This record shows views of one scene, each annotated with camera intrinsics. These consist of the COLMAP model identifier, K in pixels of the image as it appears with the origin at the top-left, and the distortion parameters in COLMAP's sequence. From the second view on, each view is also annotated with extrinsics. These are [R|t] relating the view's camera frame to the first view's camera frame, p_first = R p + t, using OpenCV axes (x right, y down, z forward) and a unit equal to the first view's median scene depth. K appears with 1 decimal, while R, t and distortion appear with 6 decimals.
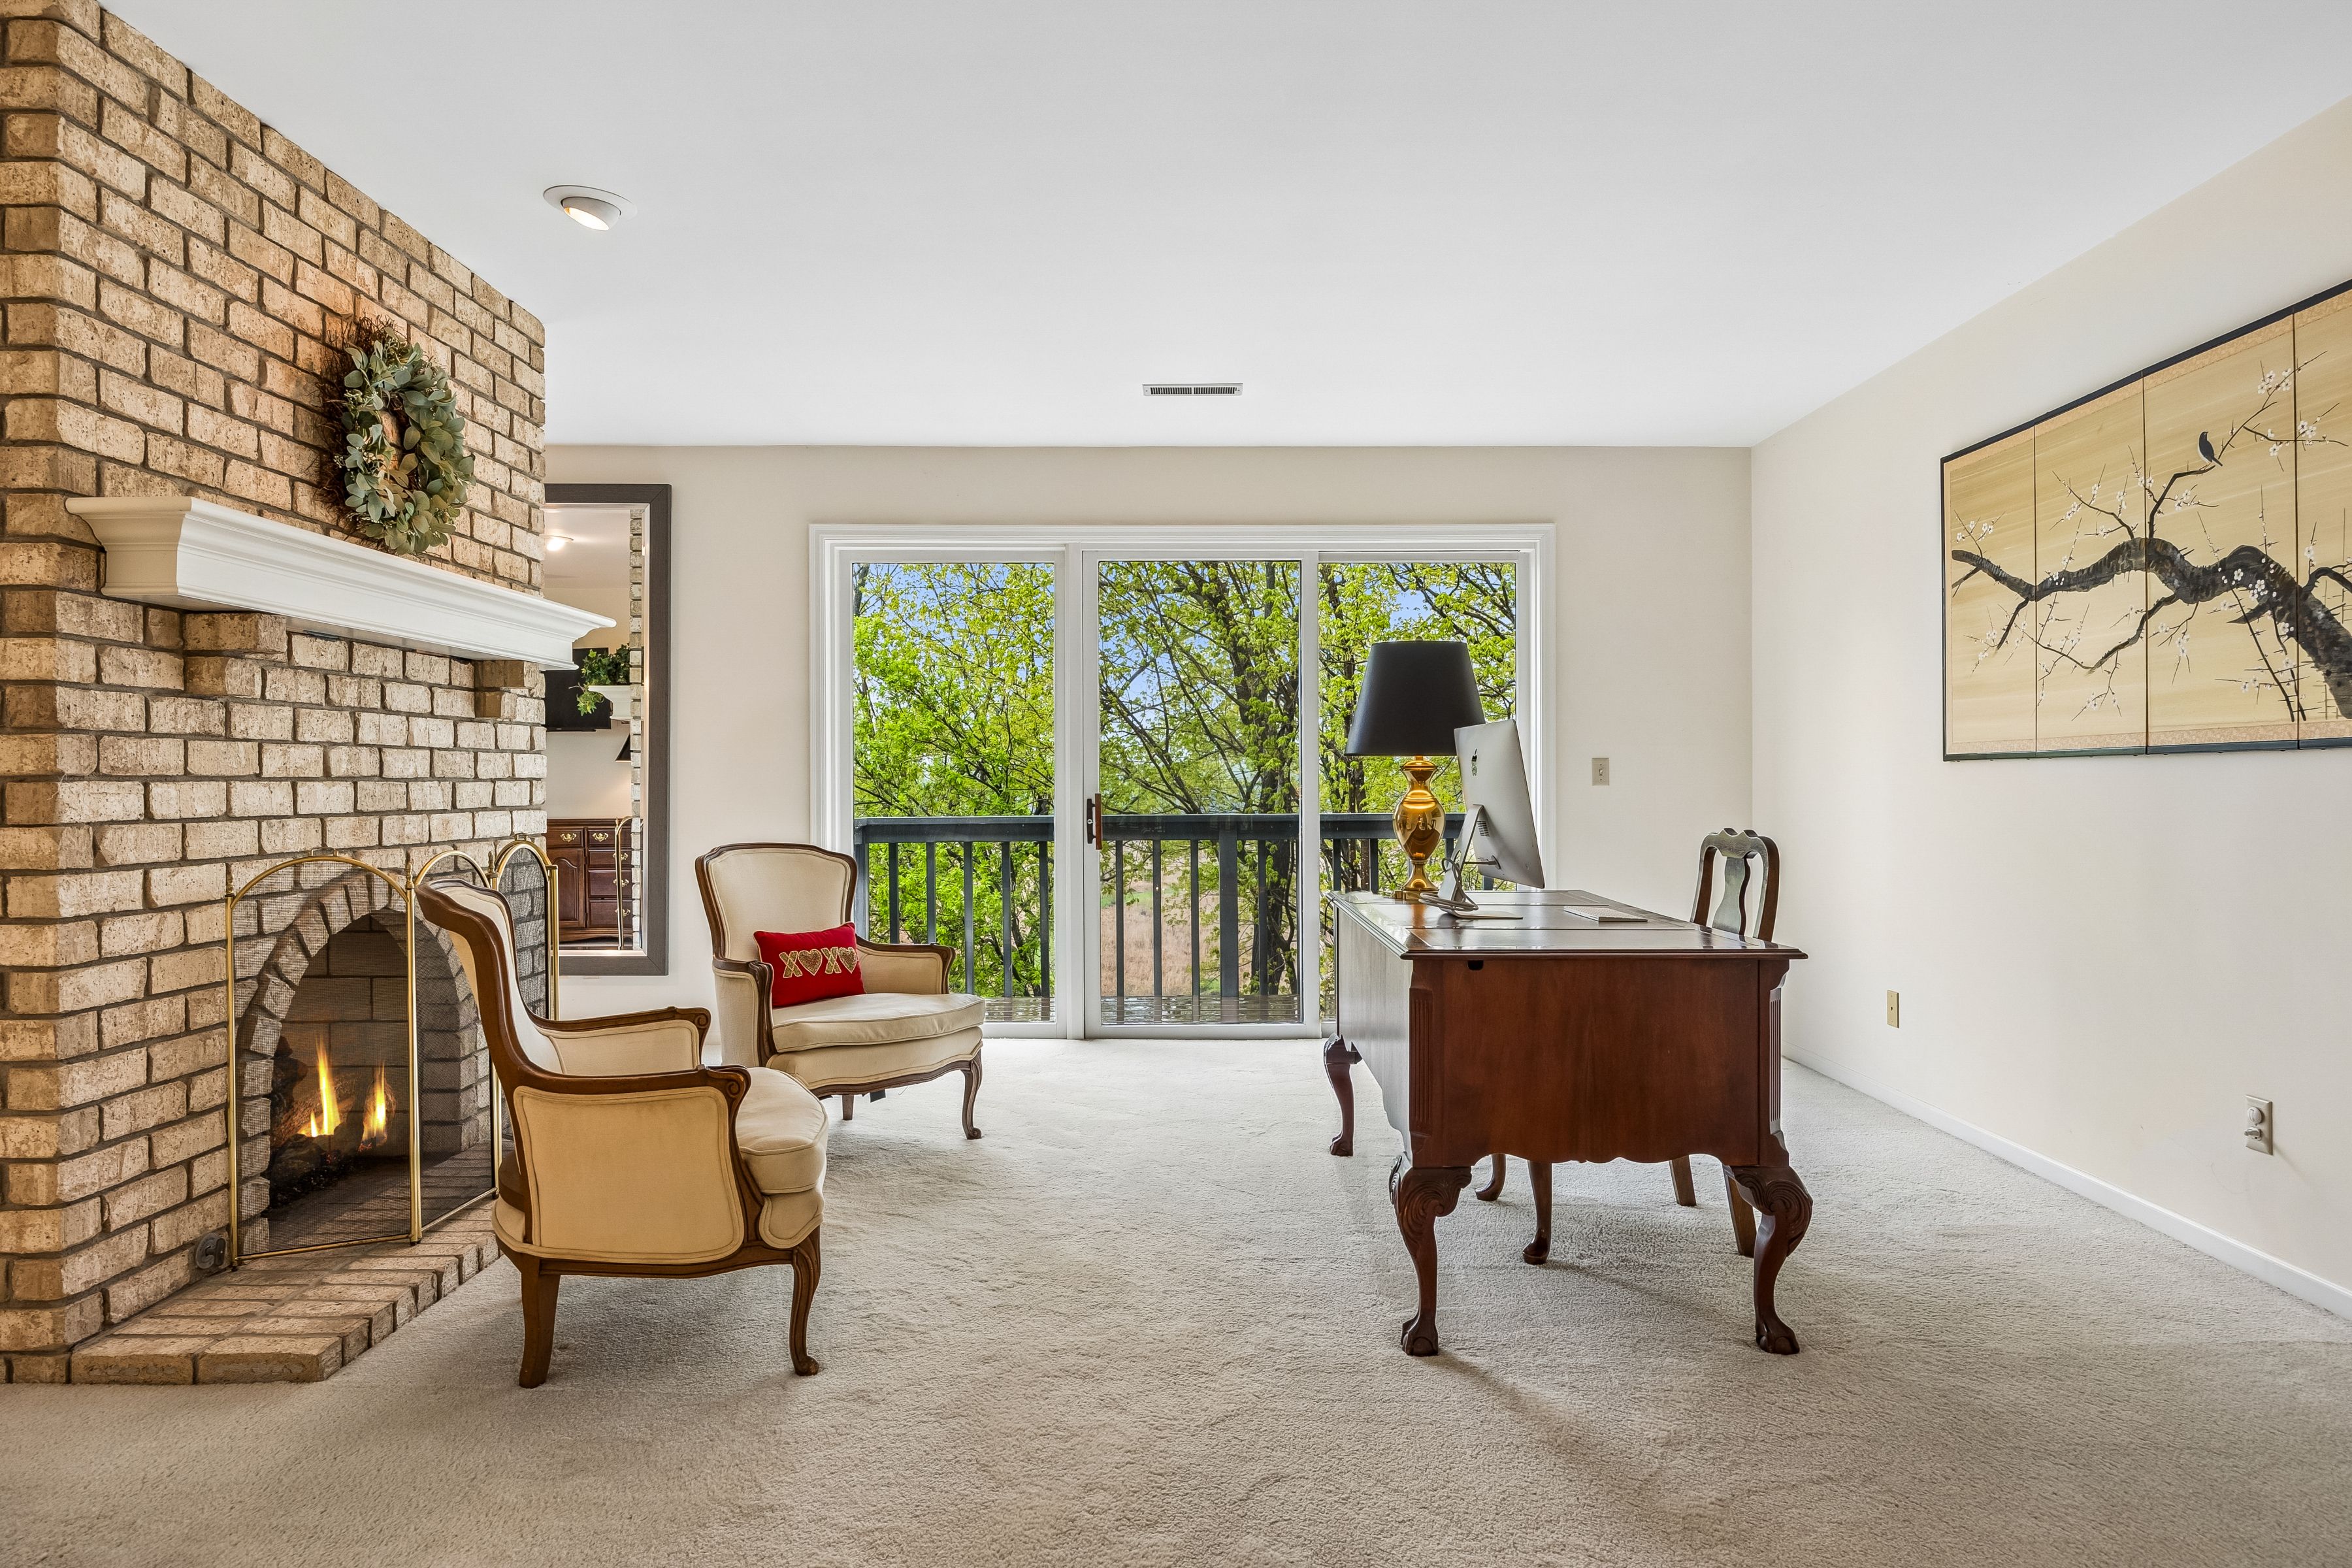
lens RADIAL K [[1401.2, 0, 1175.6], [0, 1401.2, 783.0], [0, 0, 1]] dist [-0.001172, 0.003145]
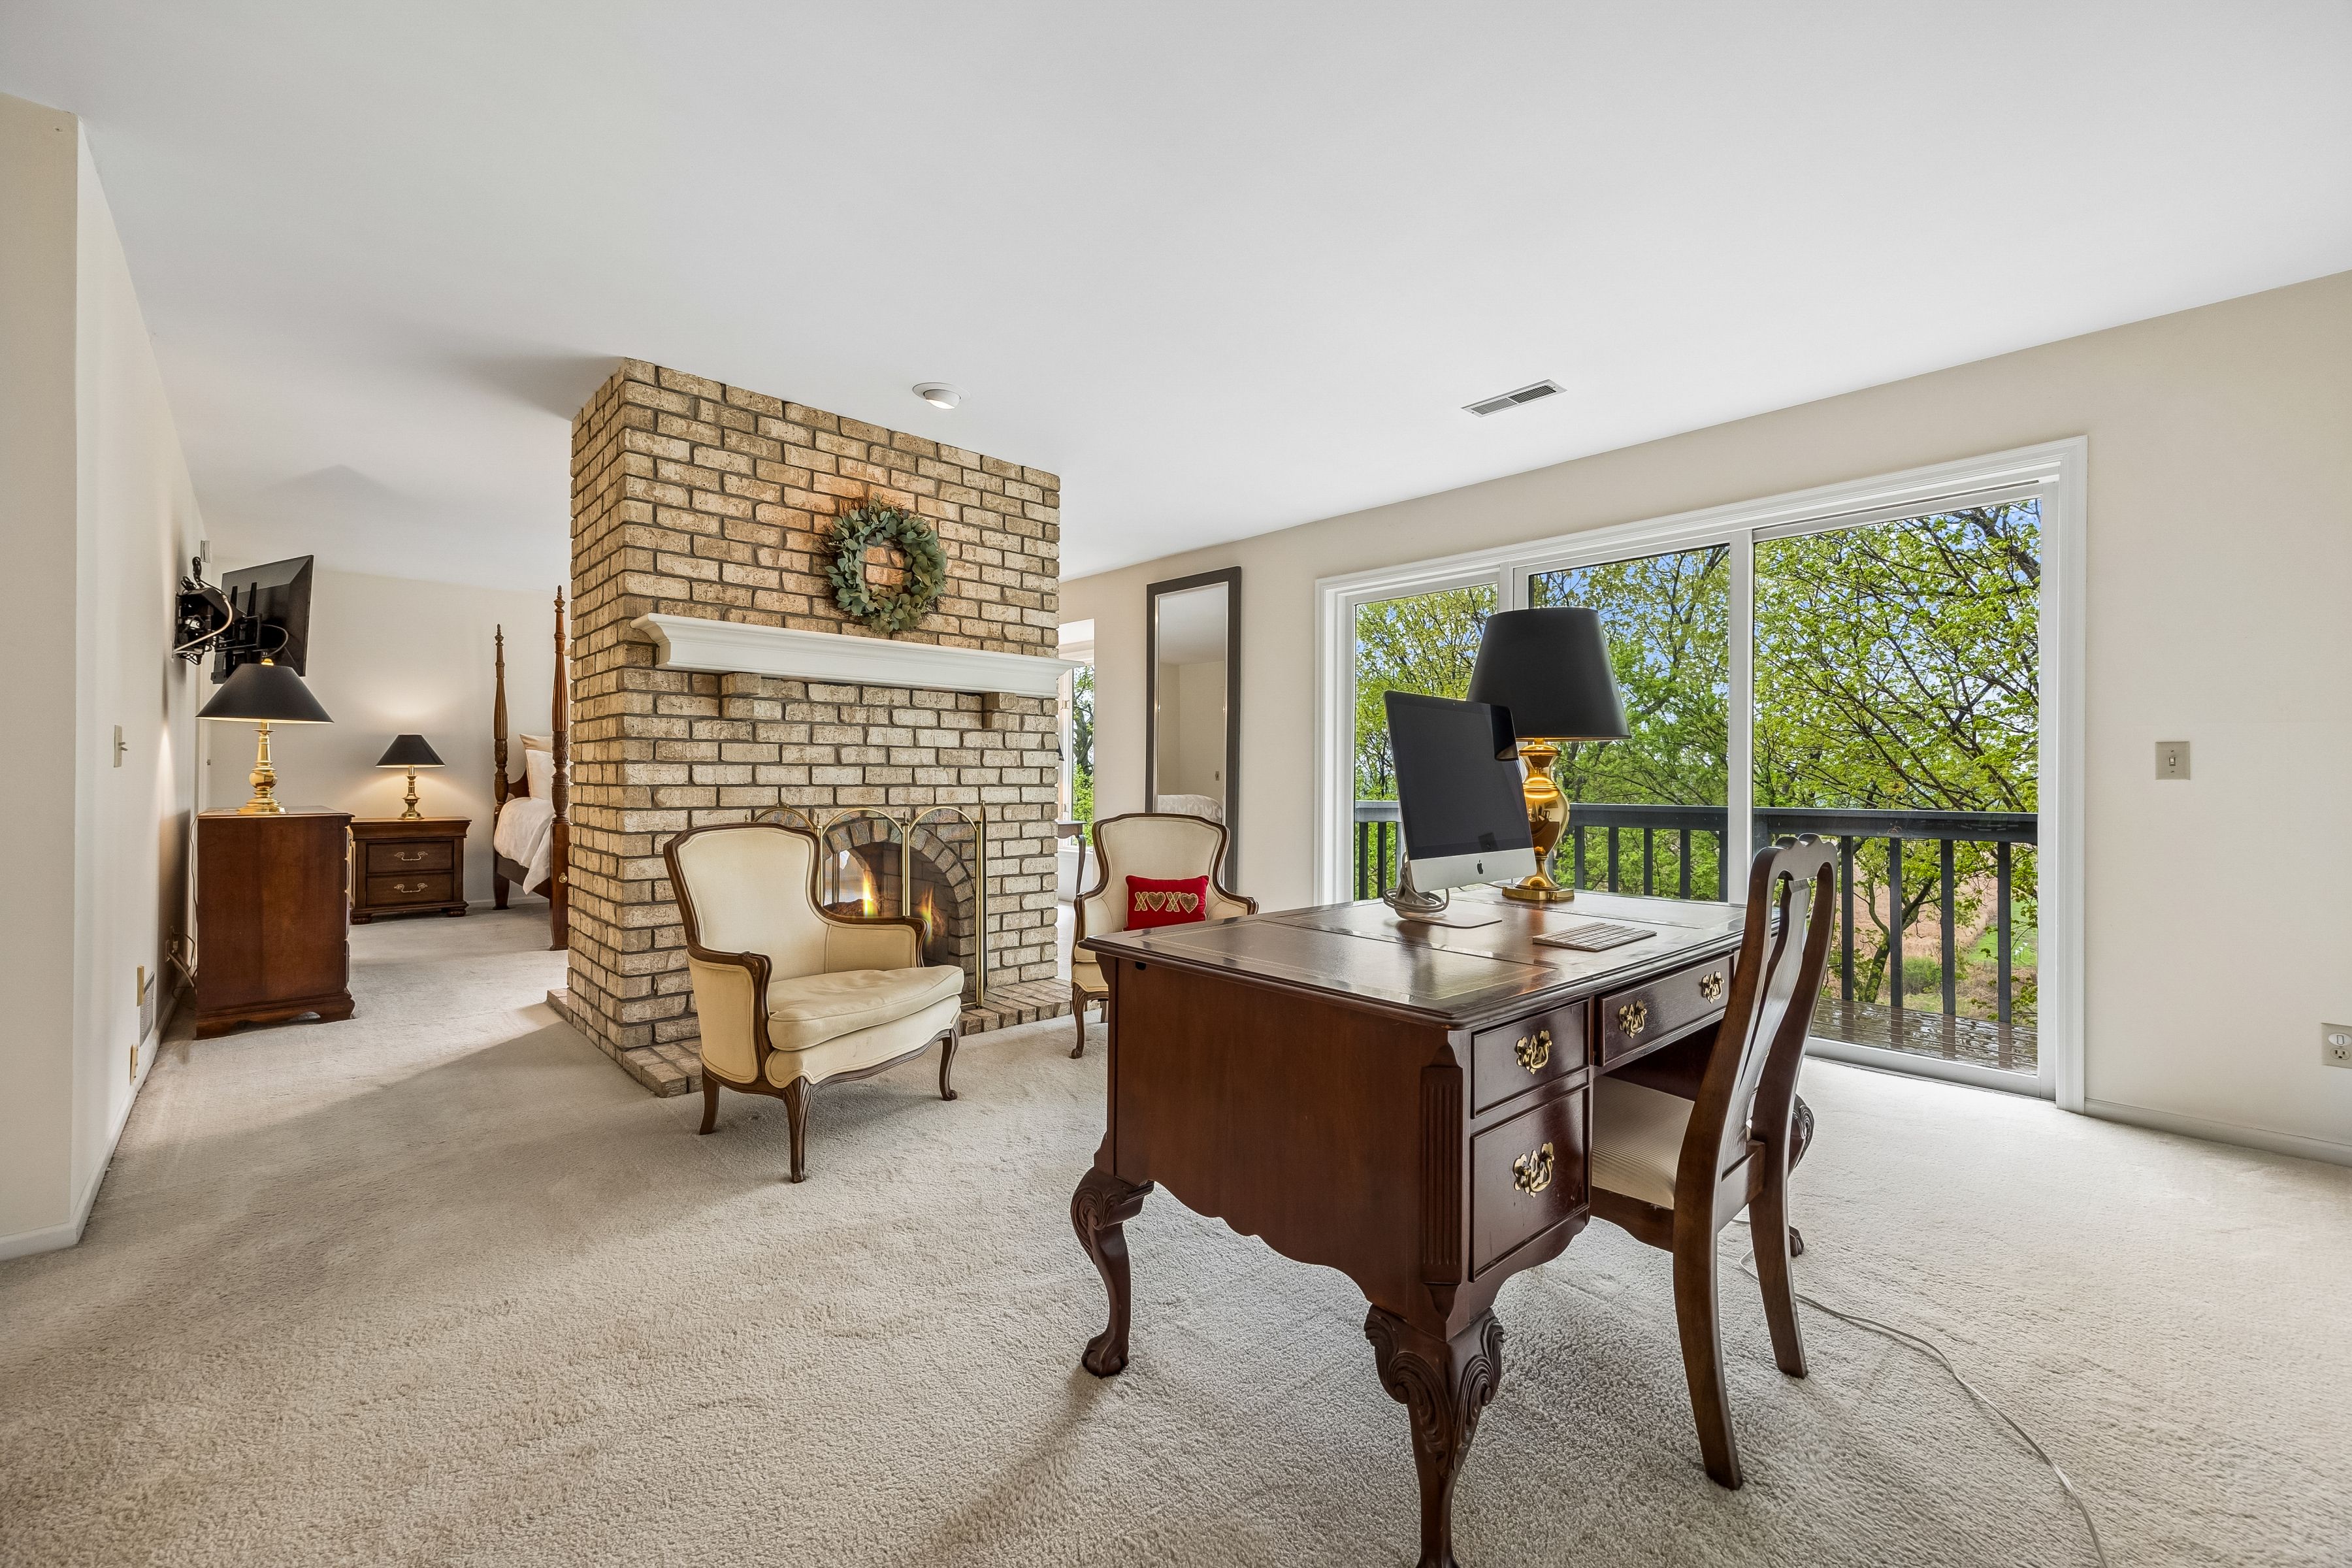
lens RADIAL K [[951.5, 0, 1171.8], [0, 951.5, 780.4], [0, 0, 1]] dist [0.013557, 0.000012]
pose [[0.682315, 0.009830, -0.730992, 0.629037], [-0.008469, 0.999949, 0.005542, 0.007340], [0.731009, 0.002410, 0.682363, 0.555792]]
